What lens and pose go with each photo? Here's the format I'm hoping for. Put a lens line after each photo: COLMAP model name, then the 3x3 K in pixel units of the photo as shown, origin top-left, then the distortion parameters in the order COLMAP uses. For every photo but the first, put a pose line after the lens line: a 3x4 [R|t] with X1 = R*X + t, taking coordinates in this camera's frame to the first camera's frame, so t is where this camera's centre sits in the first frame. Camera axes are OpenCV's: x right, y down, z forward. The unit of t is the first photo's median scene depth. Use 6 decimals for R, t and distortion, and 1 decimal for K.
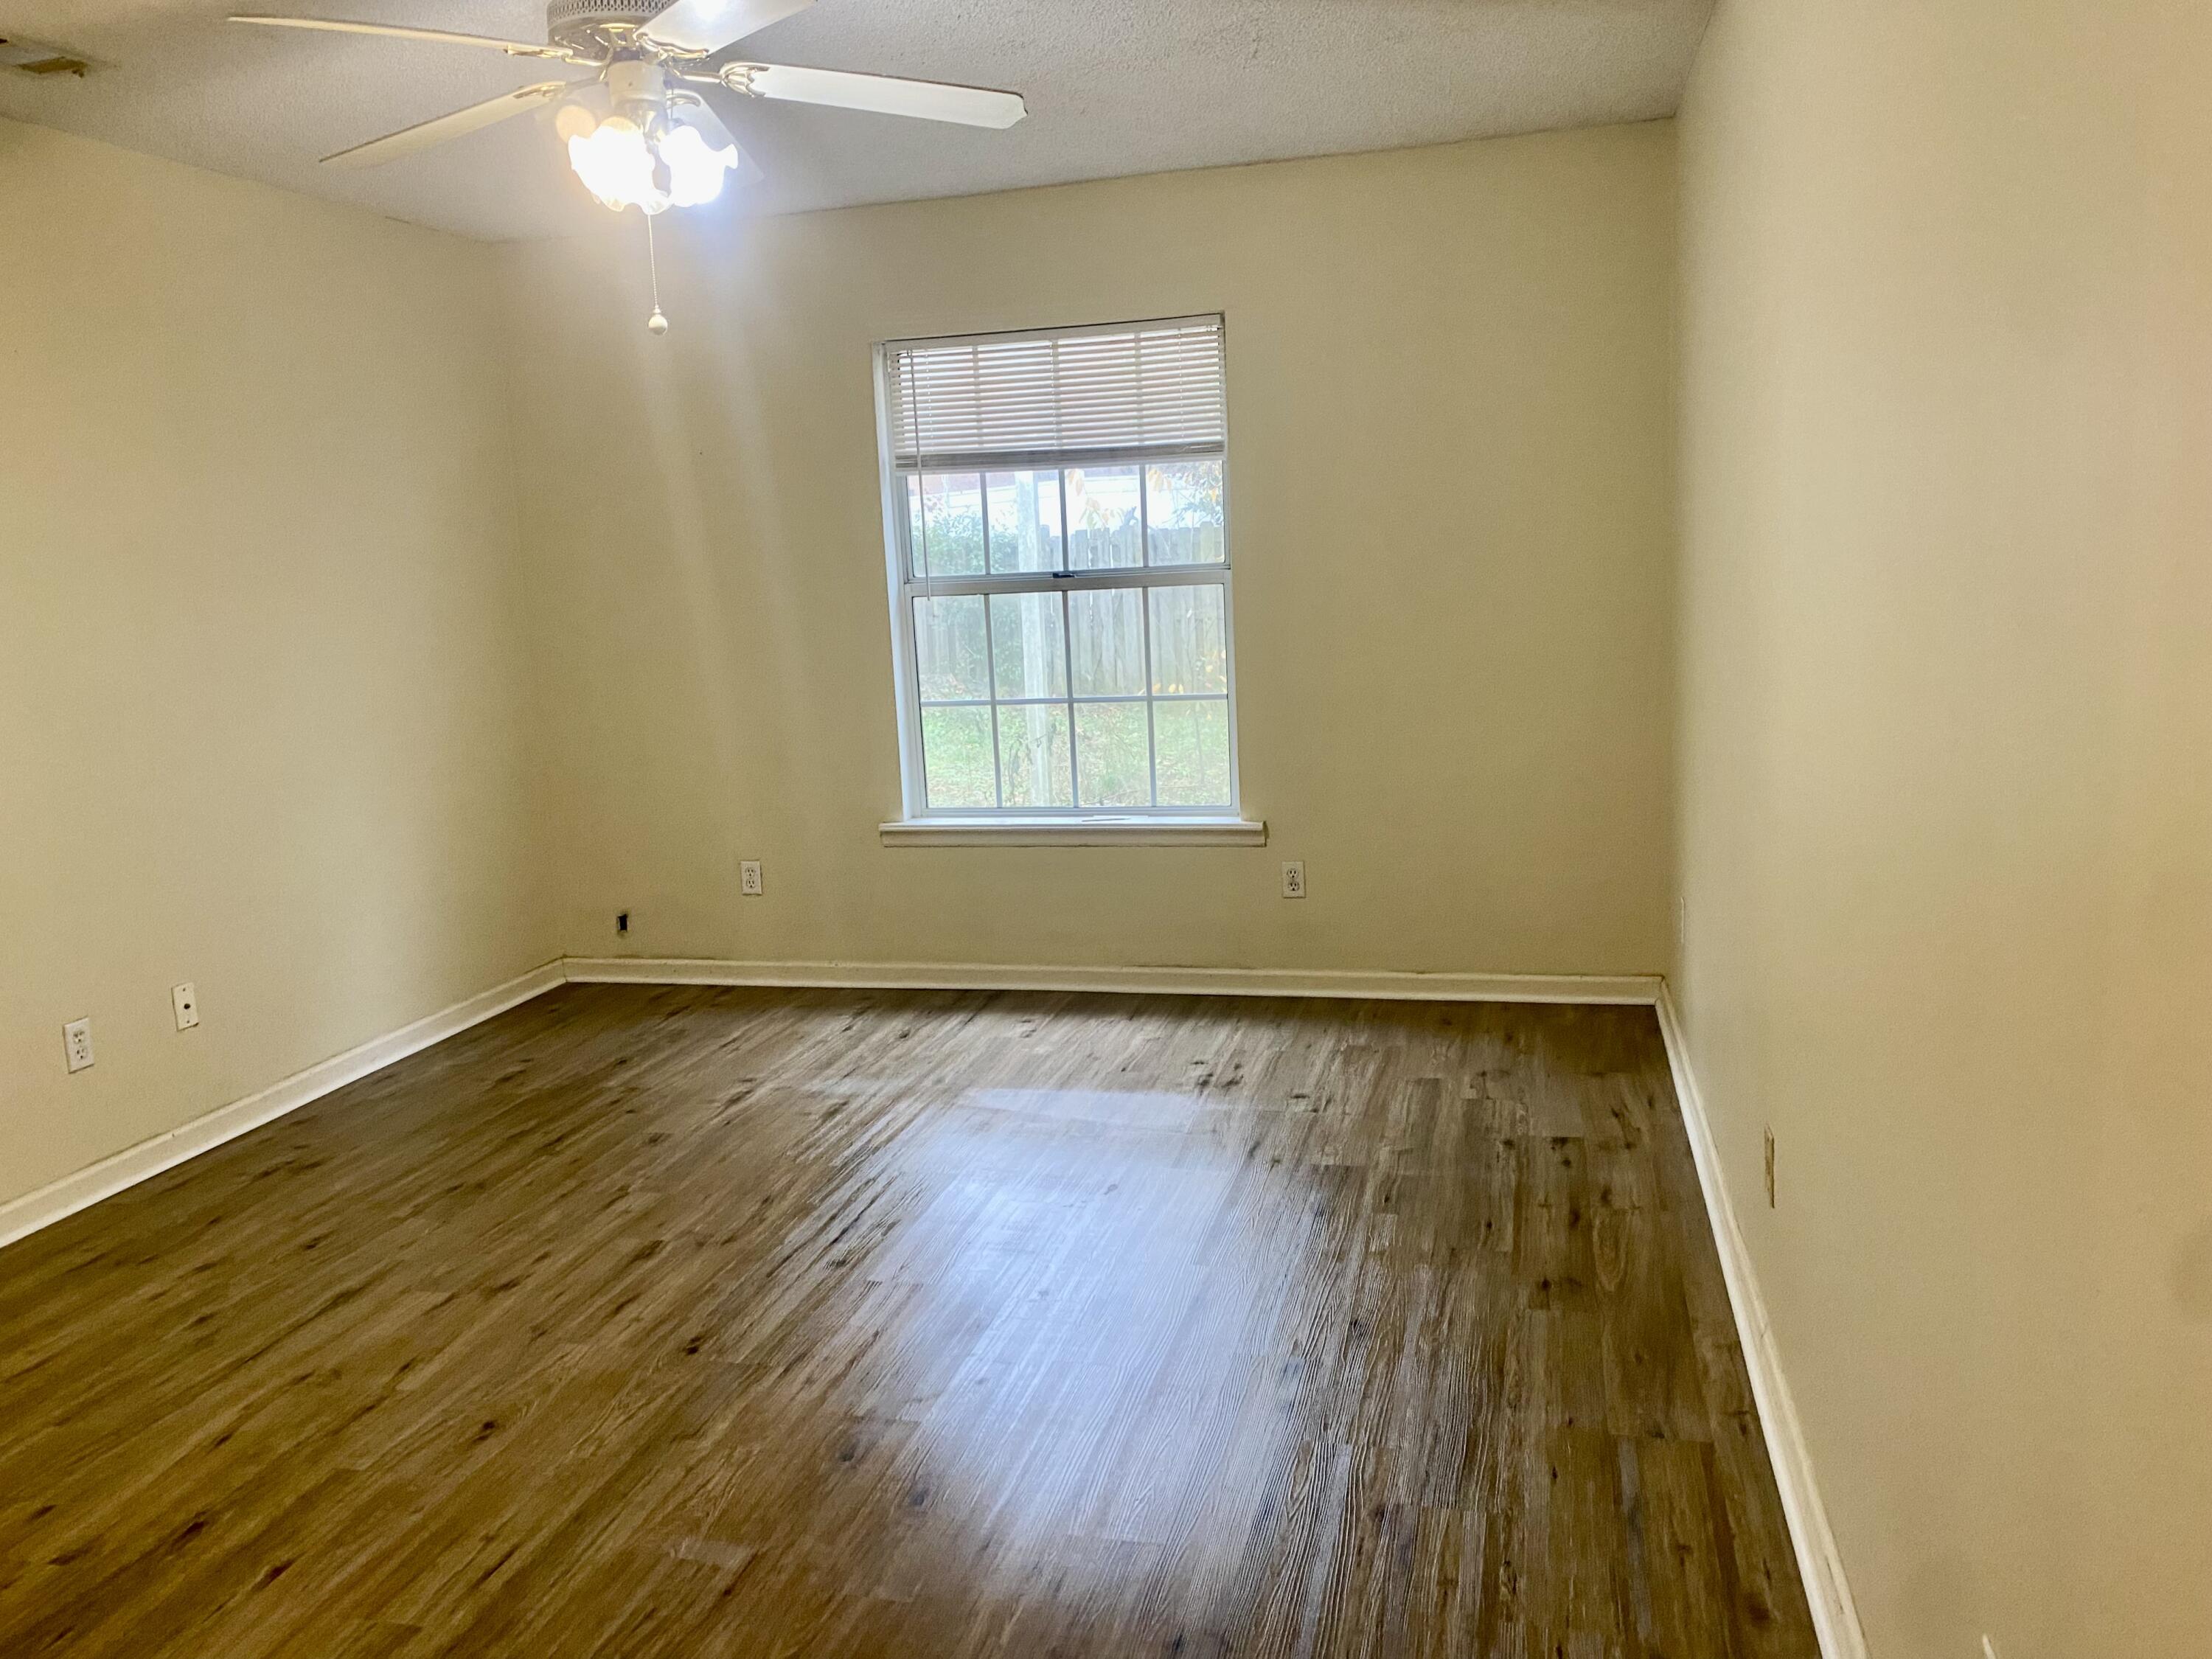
lens RADIAL K [[1670.5, 0, 1103.9], [0, 1670.5, 823.9], [0, 0, 1]] dist [0.040441, -0.033588]
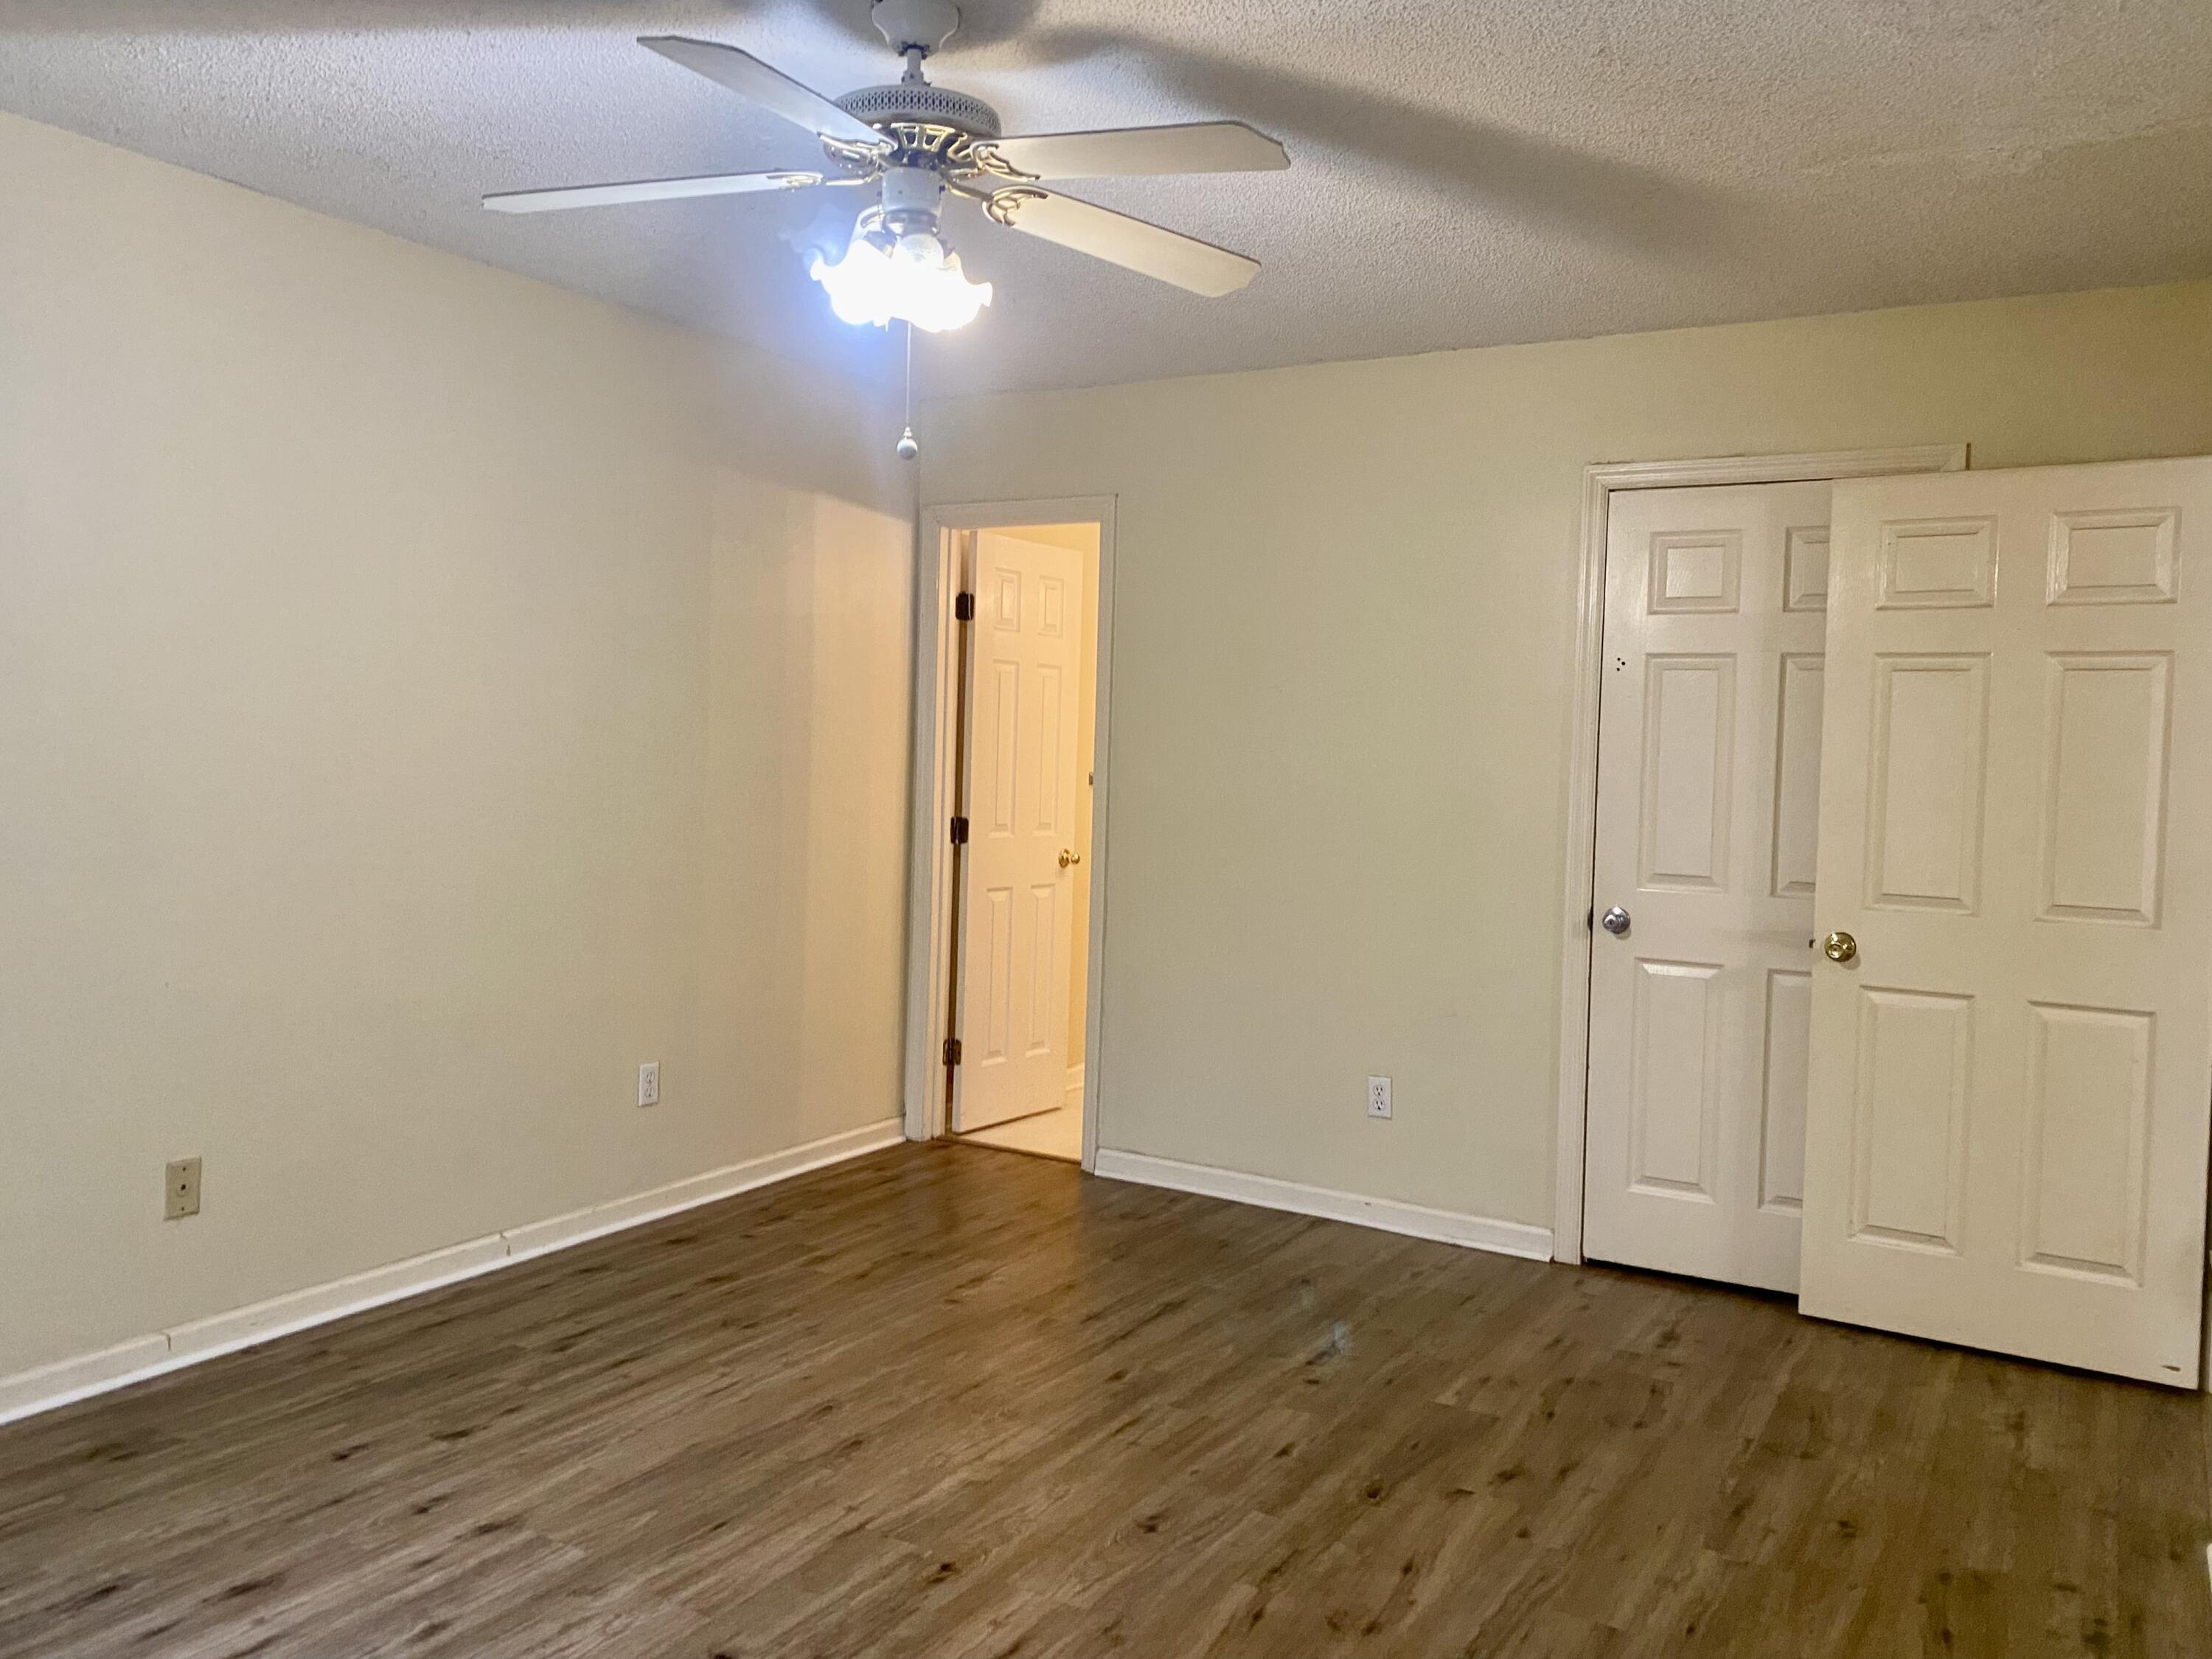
lens RADIAL K [[1670.5, 0, 1105.0], [0, 1670.5, 832.1], [0, 0, 1]] dist [0.040441, -0.033588]
pose [[-0.958670, 0.006151, 0.284455, -0.386414], [0.064116, 0.978722, 0.194919, -0.161037], [-0.277204, 0.205101, -0.938665, 1.149965]]
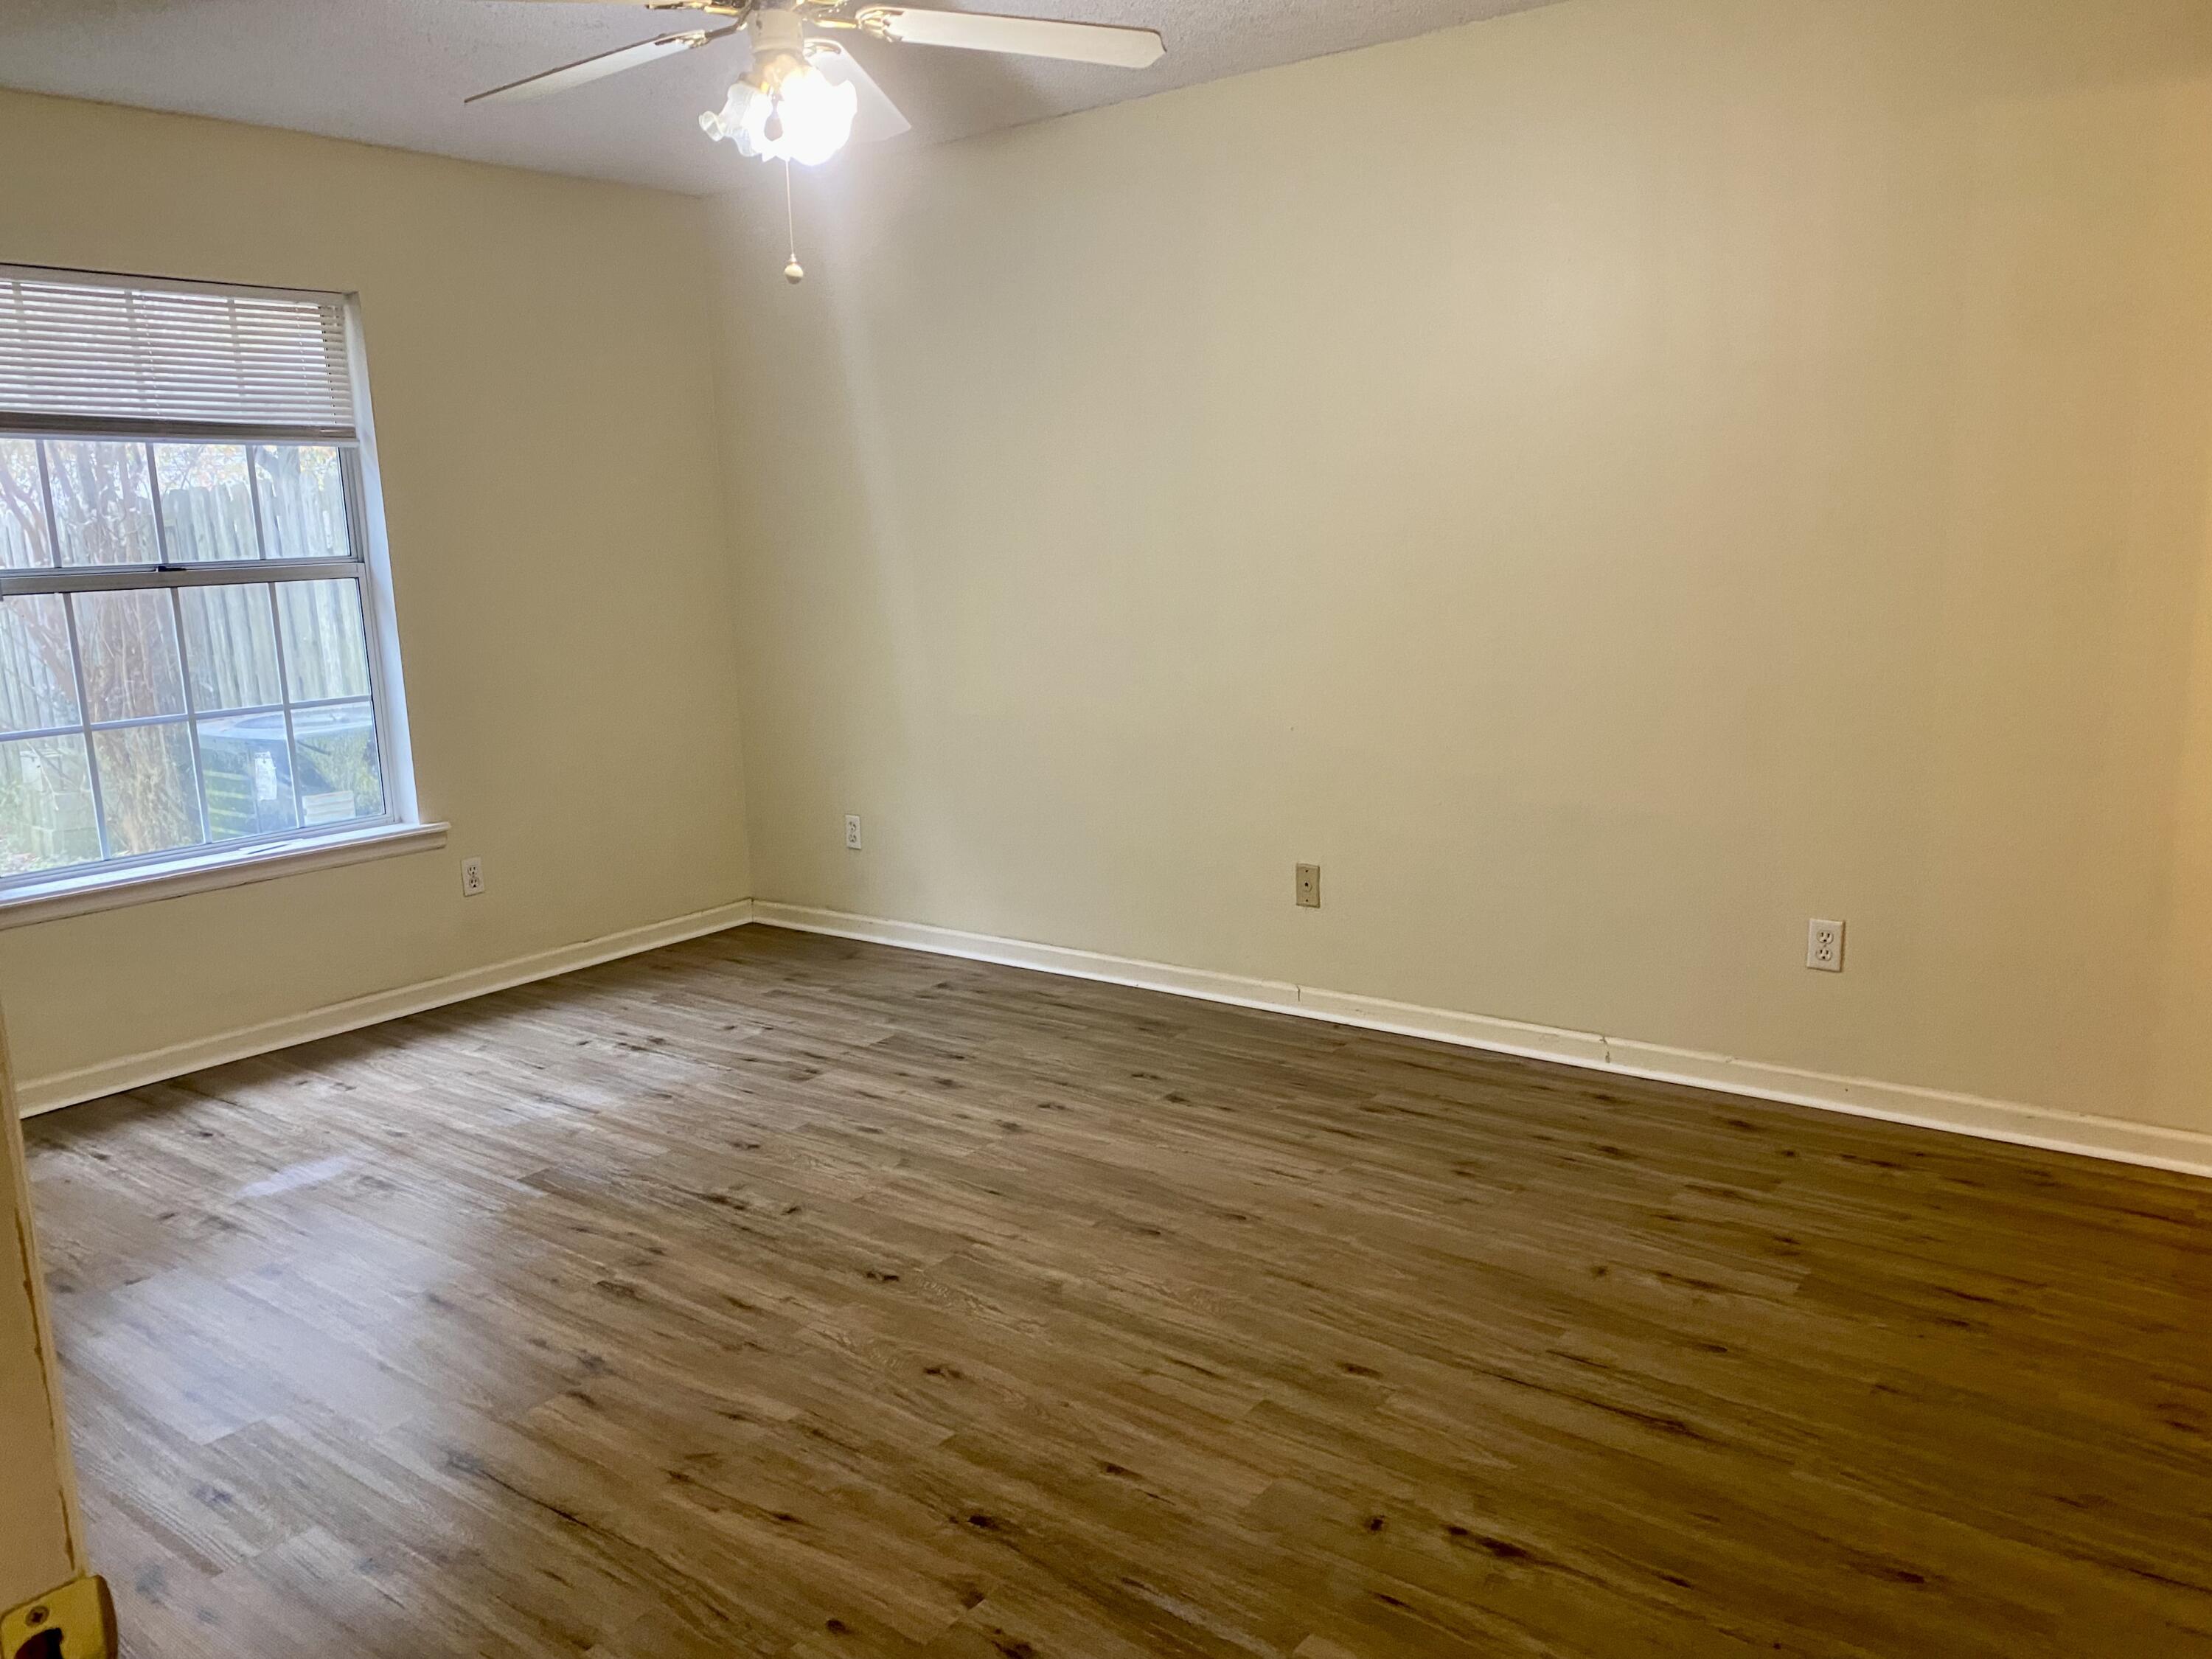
lens RADIAL K [[1670.5, 0, 1088.3], [0, 1670.5, 822.2], [0, 0, 1]] dist [0.040441, -0.033588]
pose [[0.398335, -0.127794, 0.908294, -0.719126], [0.162275, 0.984445, 0.067342, -0.006702], [-0.902772, 0.120568, 0.412876, 0.287897]]
